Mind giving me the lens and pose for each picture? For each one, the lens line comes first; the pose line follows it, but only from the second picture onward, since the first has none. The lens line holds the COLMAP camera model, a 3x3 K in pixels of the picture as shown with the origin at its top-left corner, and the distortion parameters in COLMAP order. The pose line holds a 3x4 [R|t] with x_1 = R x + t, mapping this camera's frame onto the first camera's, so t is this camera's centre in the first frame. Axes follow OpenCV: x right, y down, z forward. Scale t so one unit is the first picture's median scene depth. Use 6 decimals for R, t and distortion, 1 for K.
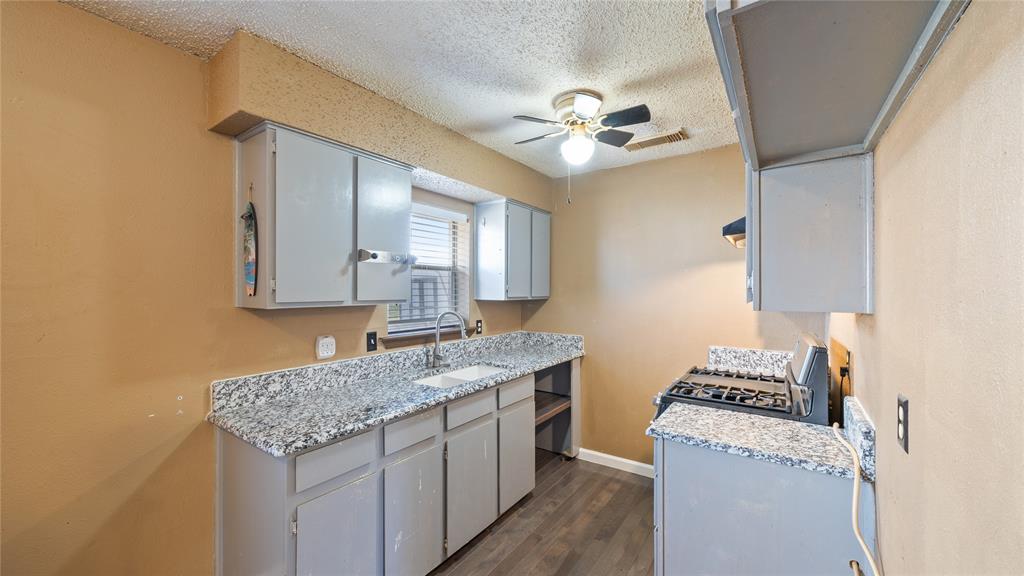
lens RADIAL K [[381.1, 0, 508.5], [0, 381.1, 287.1], [0, 0, 1]] dist [-0.003505, -0.000304]
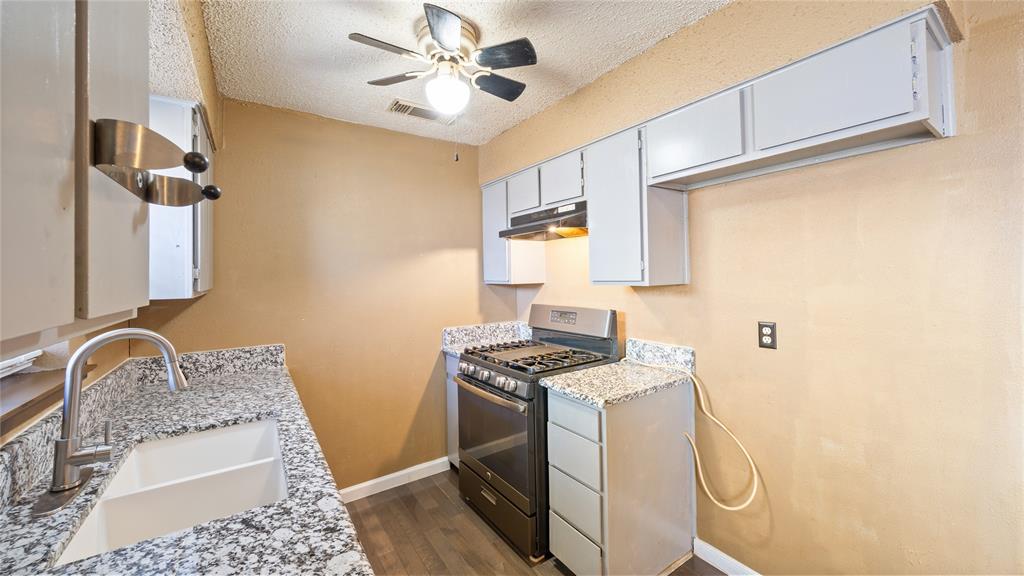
lens RADIAL K [[381.1, 0, 508.6], [0, 381.1, 277.1], [0, 0, 1]] dist [-0.003505, -0.000304]
pose [[0.343402, -0.011088, 0.939123, -0.411114], [0.010982, 0.999909, 0.007790, 0.009602], [-0.939124, 0.007638, 0.343493, 0.512561]]
